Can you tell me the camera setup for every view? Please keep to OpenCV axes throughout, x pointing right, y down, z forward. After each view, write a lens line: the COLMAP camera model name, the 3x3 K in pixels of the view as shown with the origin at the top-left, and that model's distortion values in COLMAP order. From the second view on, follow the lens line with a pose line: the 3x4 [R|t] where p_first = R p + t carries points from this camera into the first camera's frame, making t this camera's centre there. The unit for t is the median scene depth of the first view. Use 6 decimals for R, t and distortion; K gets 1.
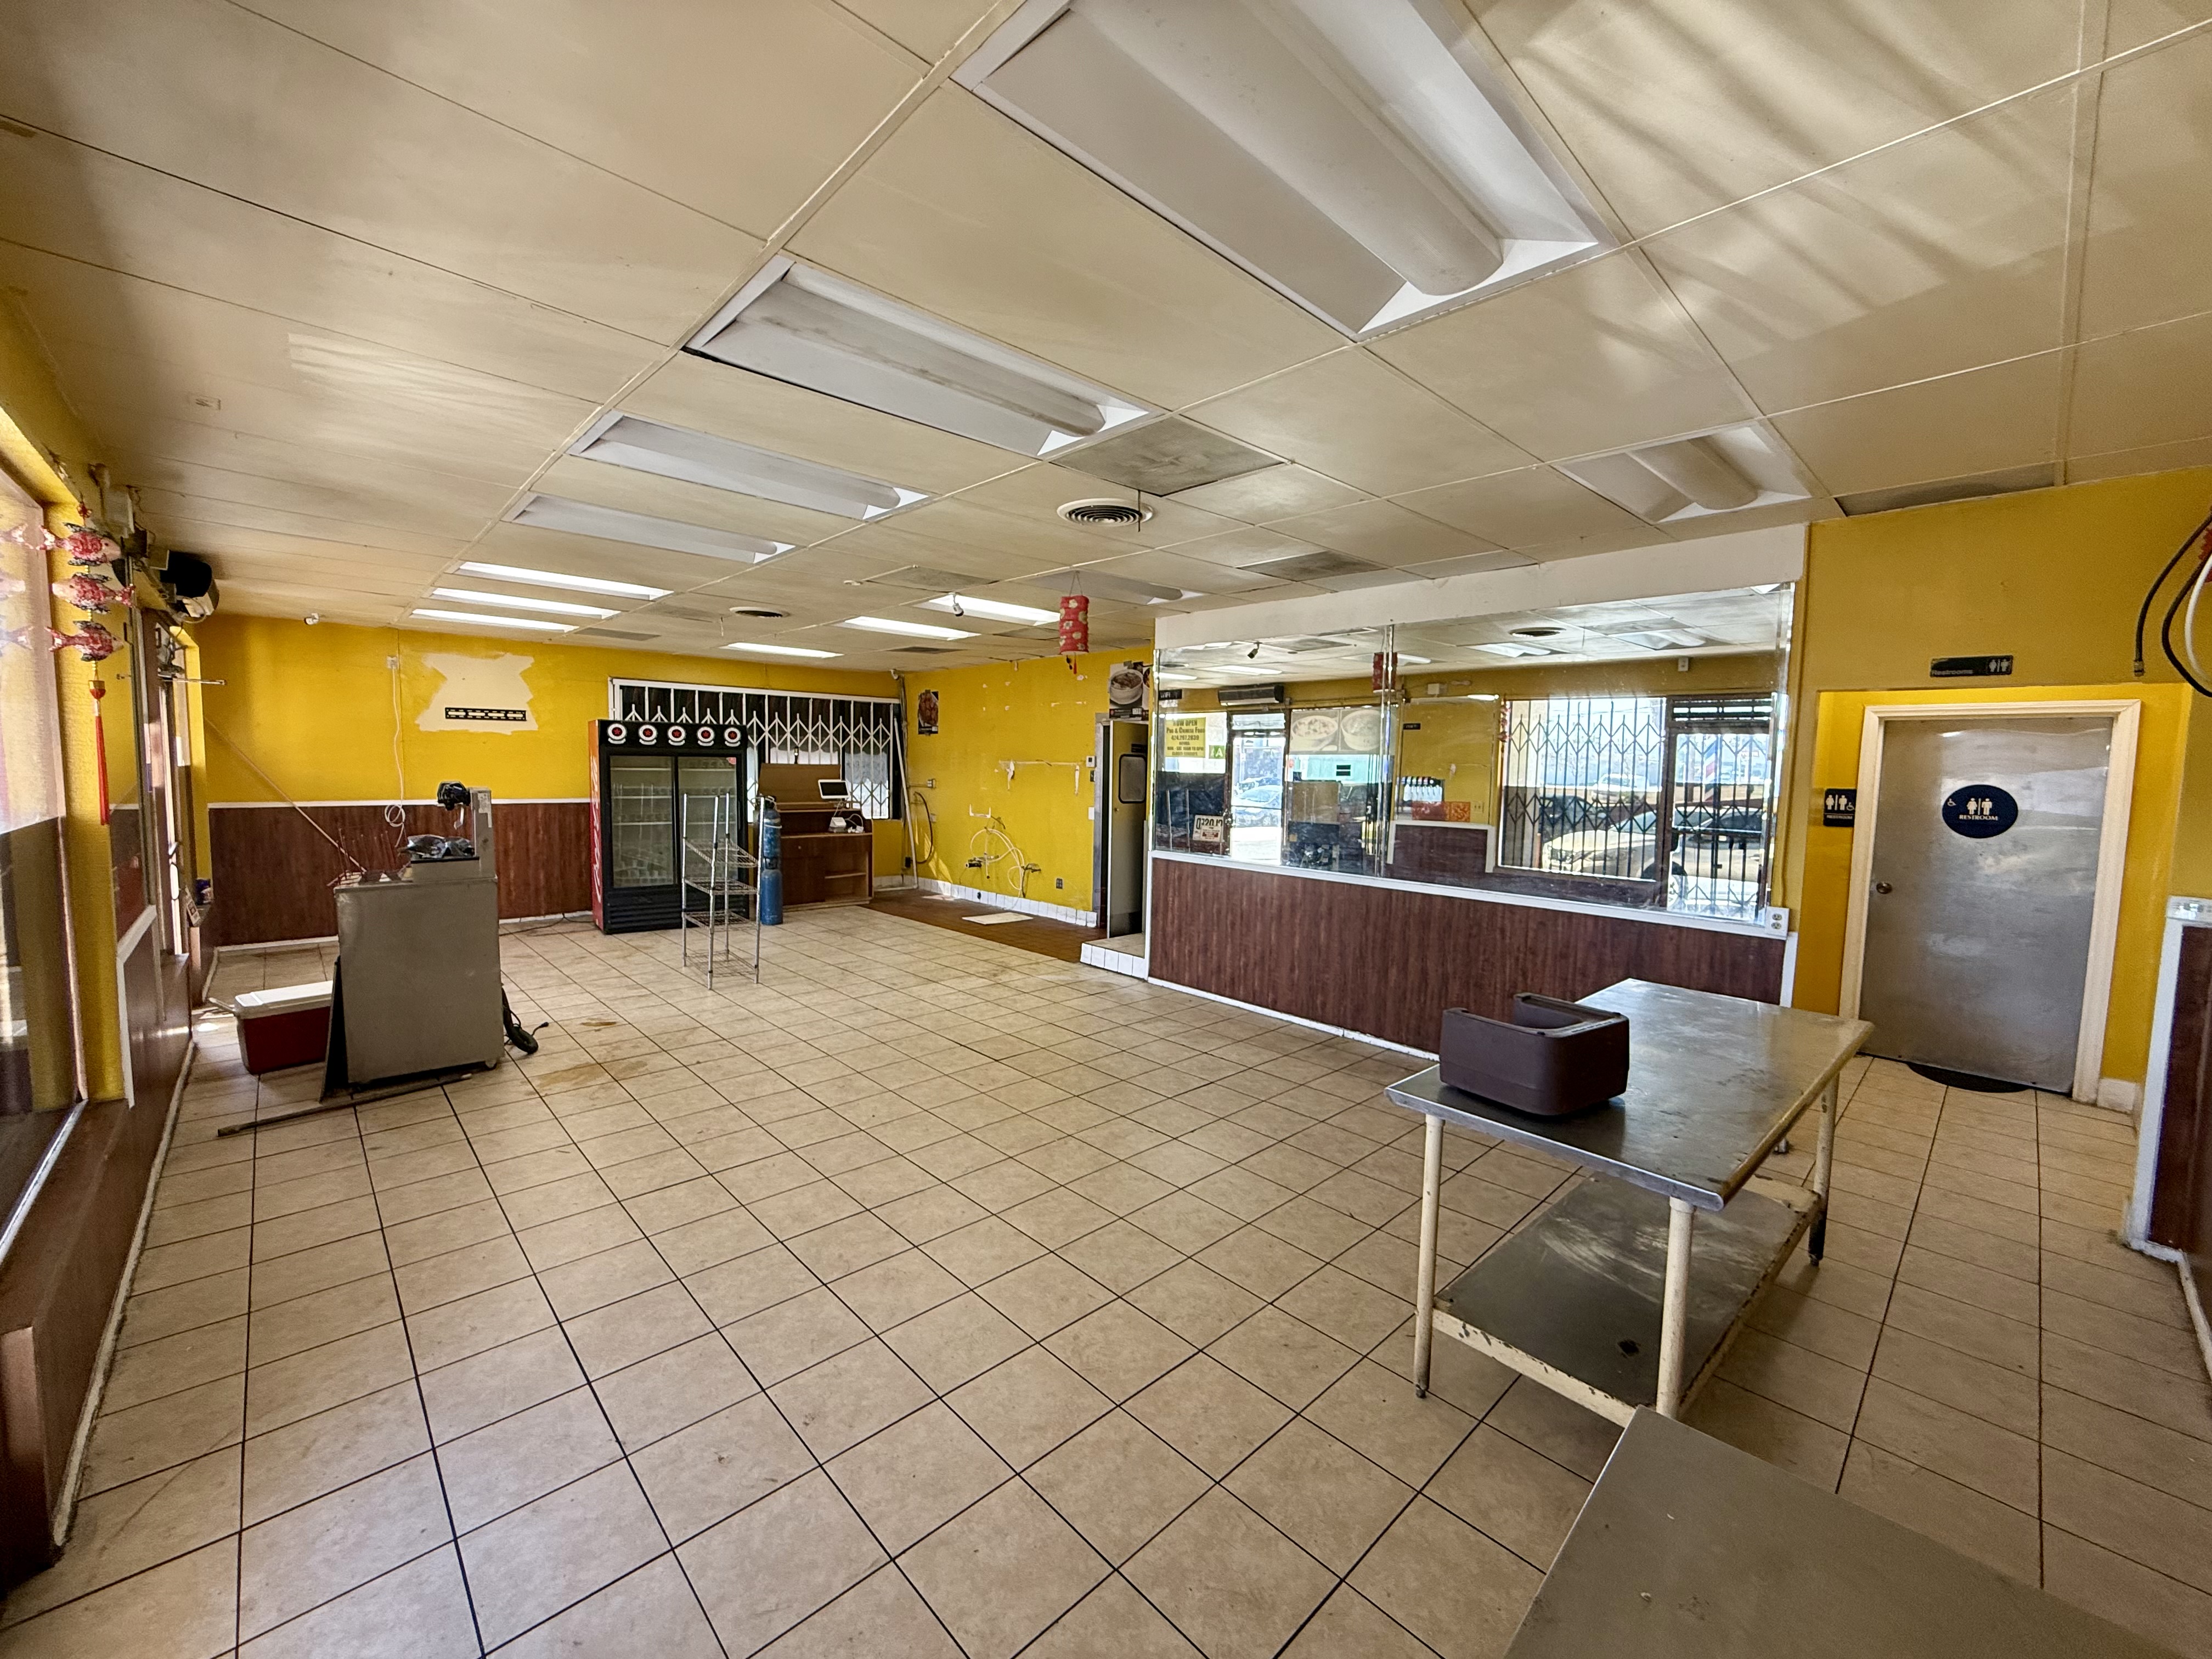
lens RADIAL K [[879.7, 0, 1104.5], [0, 879.7, 834.1], [0, 0, 1]] dist [-0.000704, 0.000115]
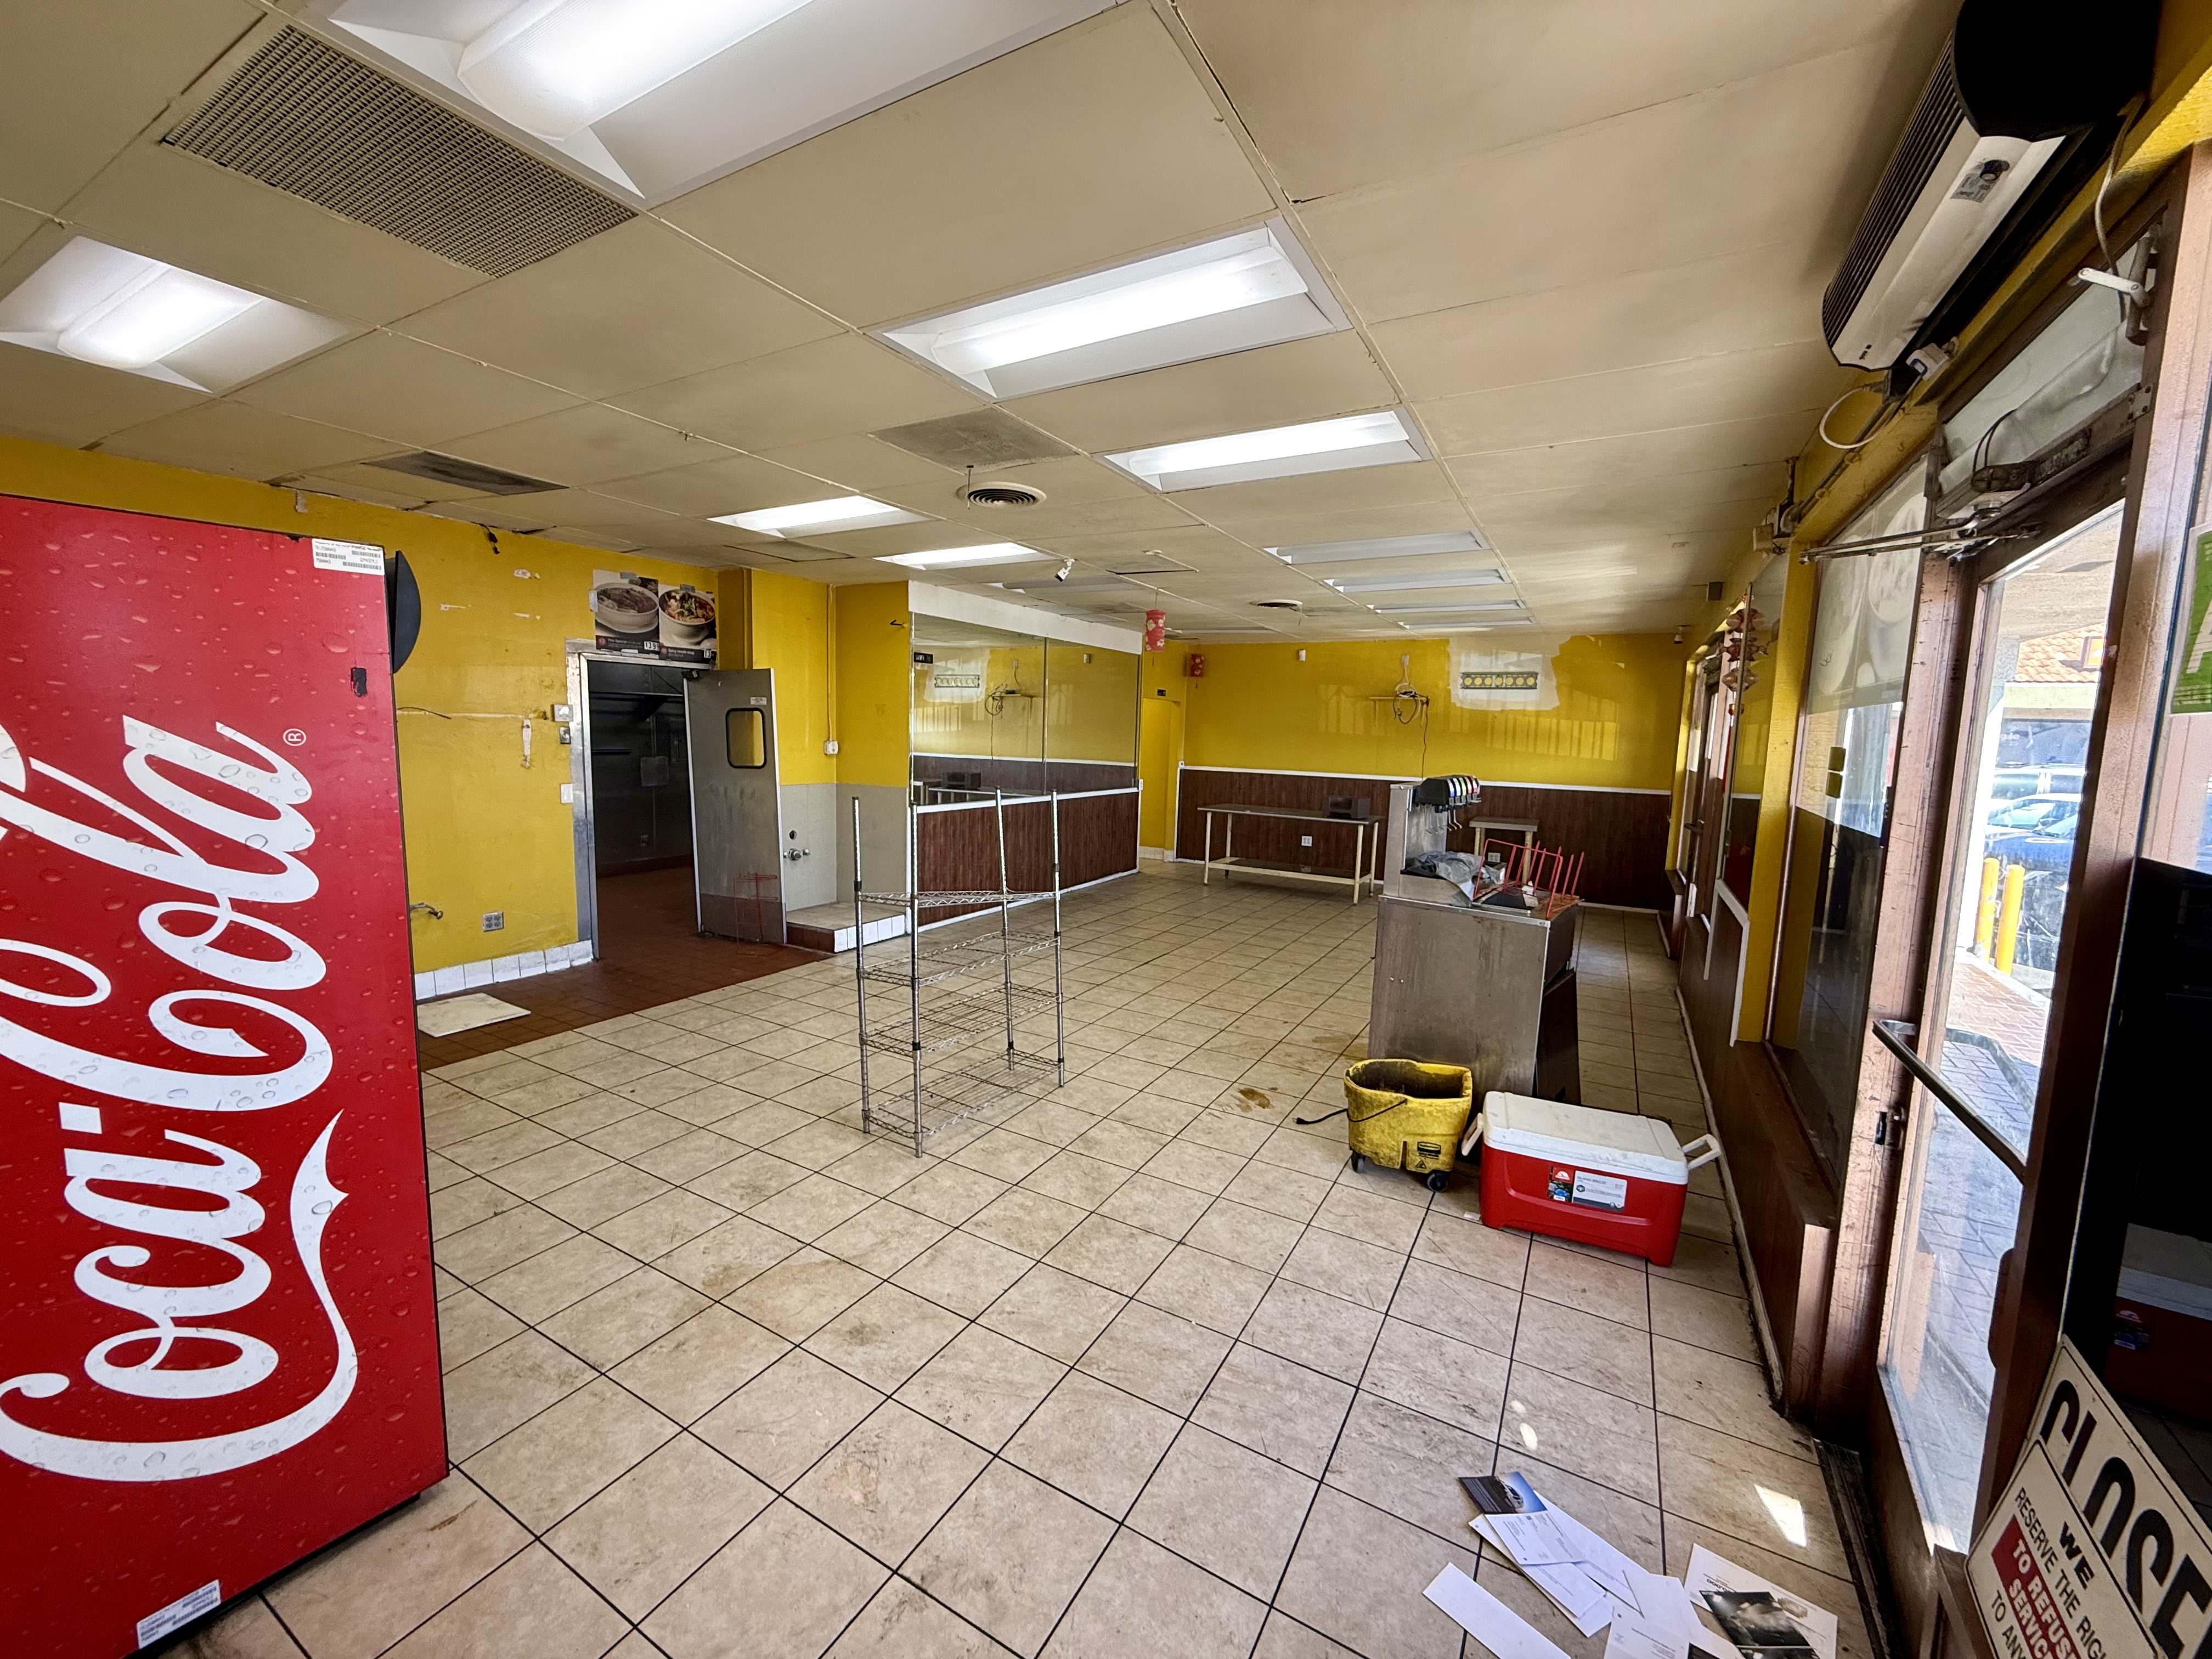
lens RADIAL K [[879.7, 0, 1100.0], [0, 879.7, 829.4], [0, 0, 1]] dist [-0.000704, 0.000115]
pose [[-0.283467, -0.135361, 0.949381, -1.195584], [0.048251, 0.986721, 0.155092, -0.126789], [-0.957767, 0.089772, -0.273172, 1.291122]]
